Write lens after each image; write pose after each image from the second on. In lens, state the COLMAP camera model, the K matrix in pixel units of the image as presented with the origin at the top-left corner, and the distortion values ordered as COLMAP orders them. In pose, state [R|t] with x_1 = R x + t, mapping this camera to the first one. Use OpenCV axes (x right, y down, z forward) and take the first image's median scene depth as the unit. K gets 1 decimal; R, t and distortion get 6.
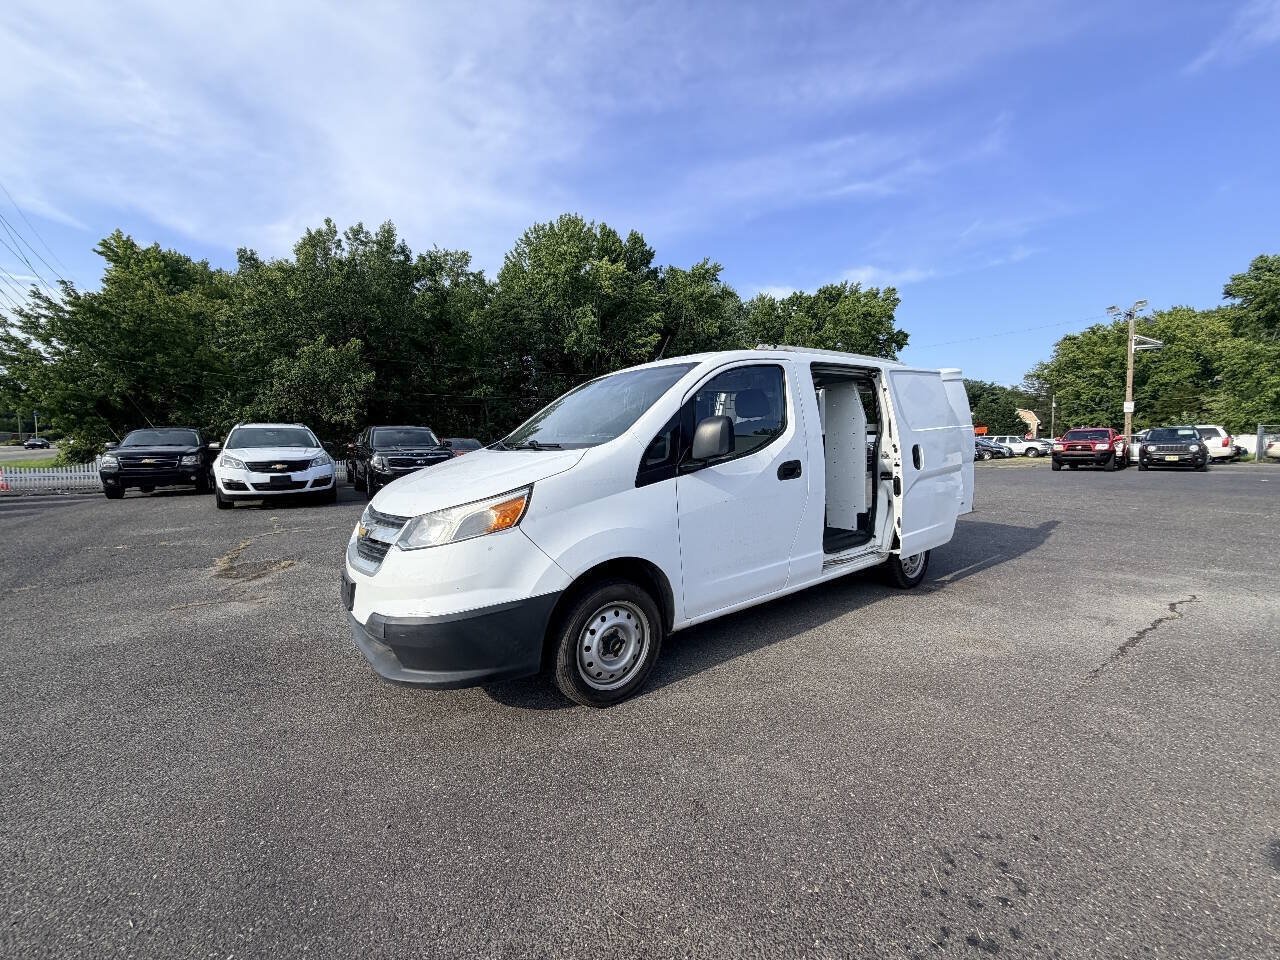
lens RADIAL K [[508.8, 0, 636.9], [0, 508.8, 482.5], [0, 0, 1]] dist [0.000385, -0.000157]
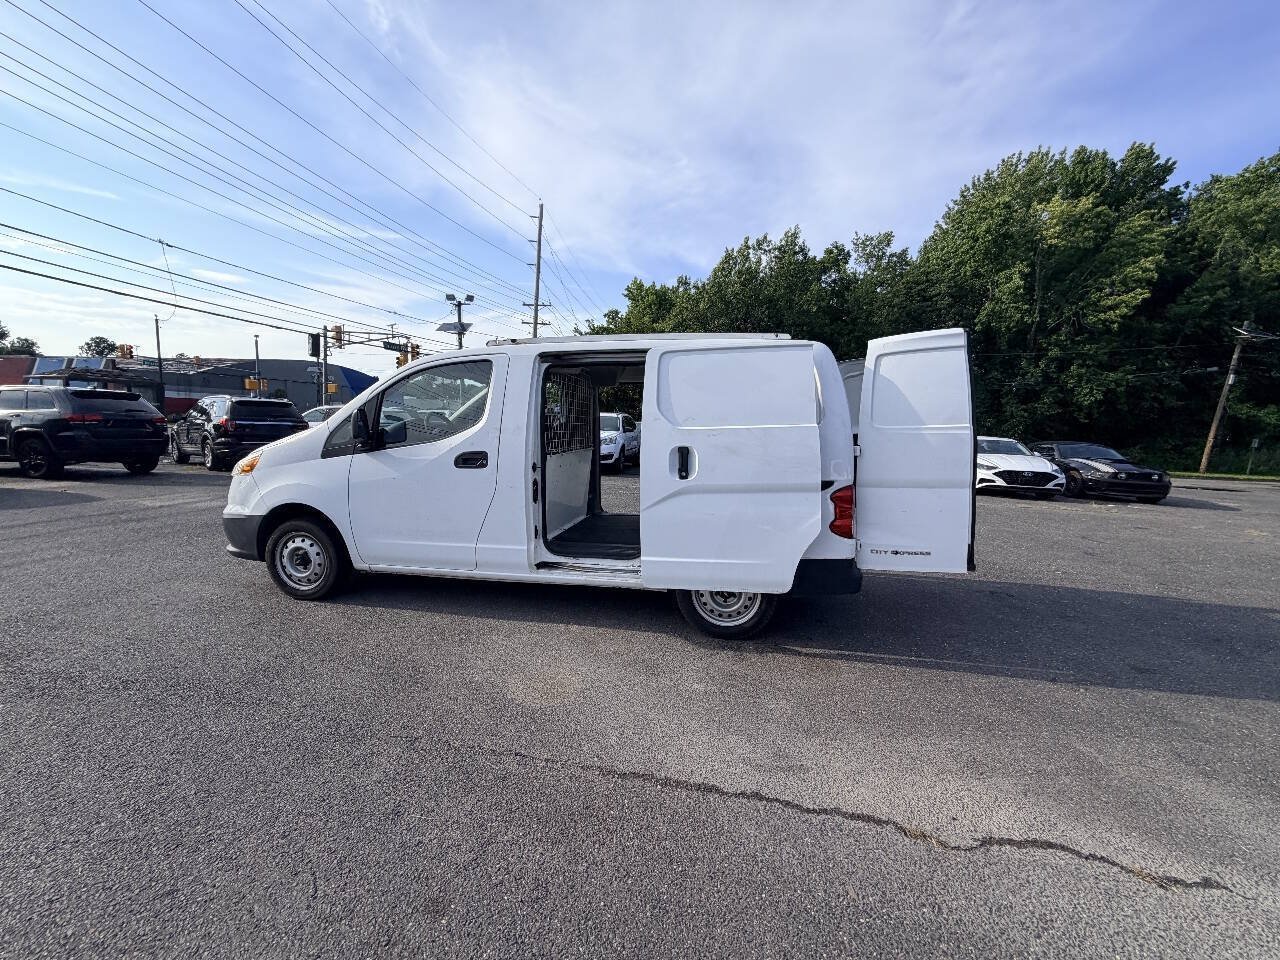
lens RADIAL K [[508.4, 0, 638.9], [0, 508.4, 481.2], [0, 0, 1]] dist [-0.000047, -0.000068]
pose [[0.682234, 0.105365, -0.723502, 0.174346], [-0.093947, 0.993991, 0.056168, -0.009636], [0.725073, 0.029652, 0.688034, 0.069676]]
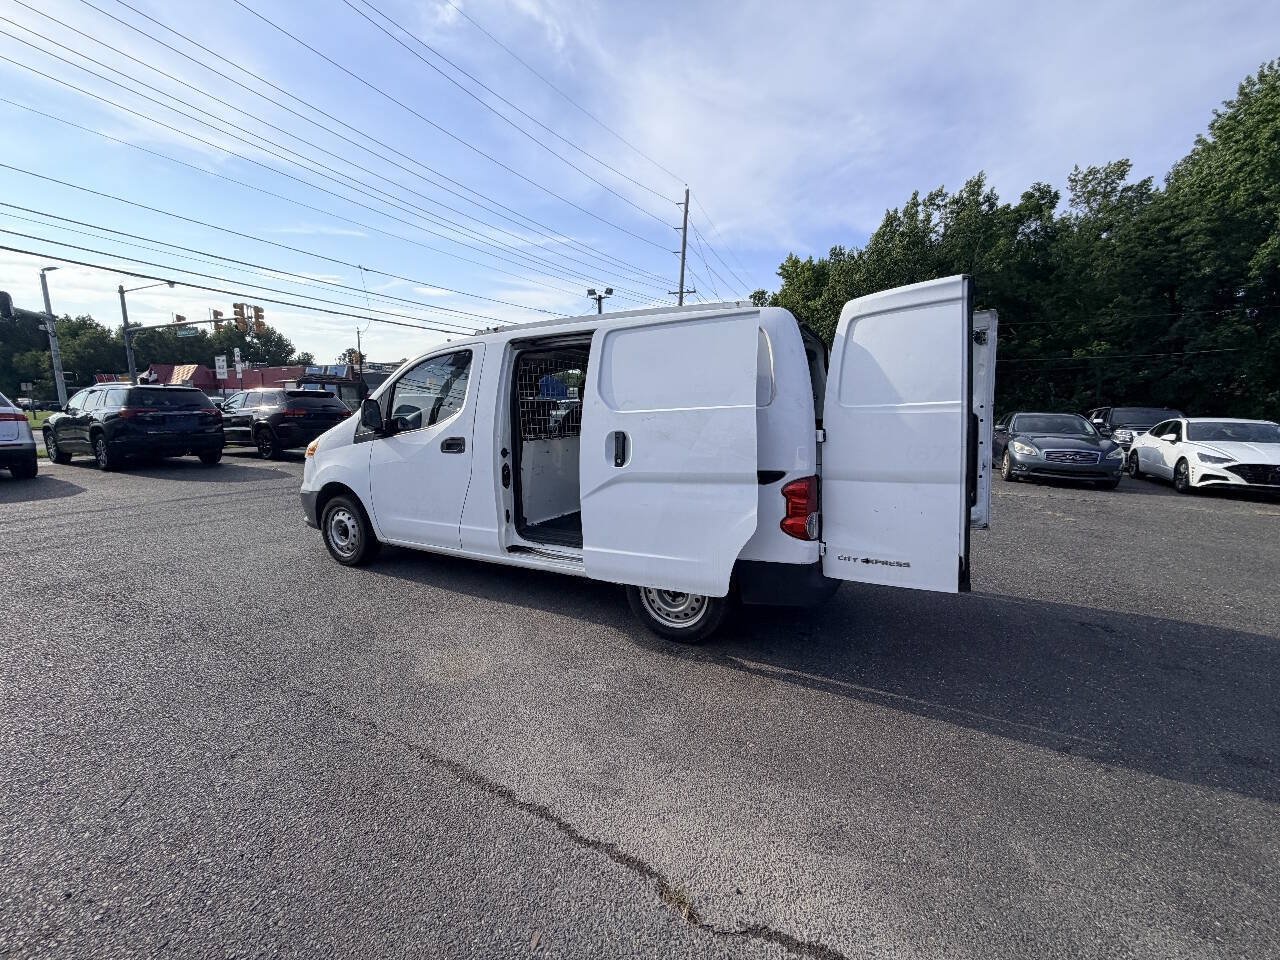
lens RADIAL K [[508.3, 0, 637.2], [0, 508.3, 482.6], [0, 0, 1]] dist [0.000048, -0.000007]
pose [[0.429263, 0.139958, -0.892270, 0.198418], [-0.089571, 0.989647, 0.112141, -0.014054], [0.898727, 0.031783, 0.437355, 0.116549]]
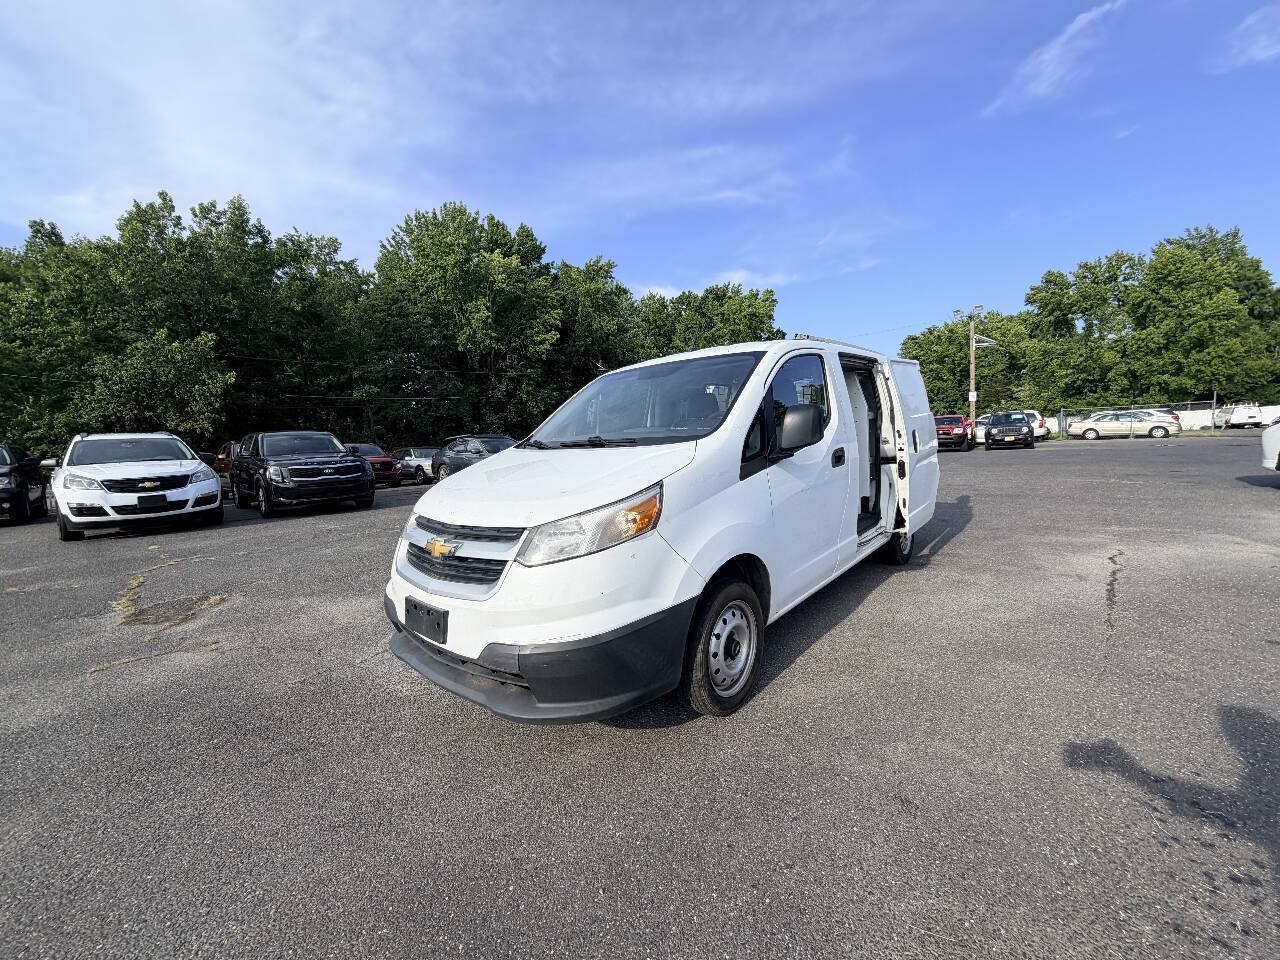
lens RADIAL K [[508.8, 0, 636.9], [0, 508.8, 482.5], [0, 0, 1]] dist [0.000385, -0.000157]
pose [[0.977353, -0.052073, 0.205107, -0.039747], [0.051200, 0.998643, 0.009566, -0.000642], [-0.205327, 0.001152, 0.978693, 0.010949]]
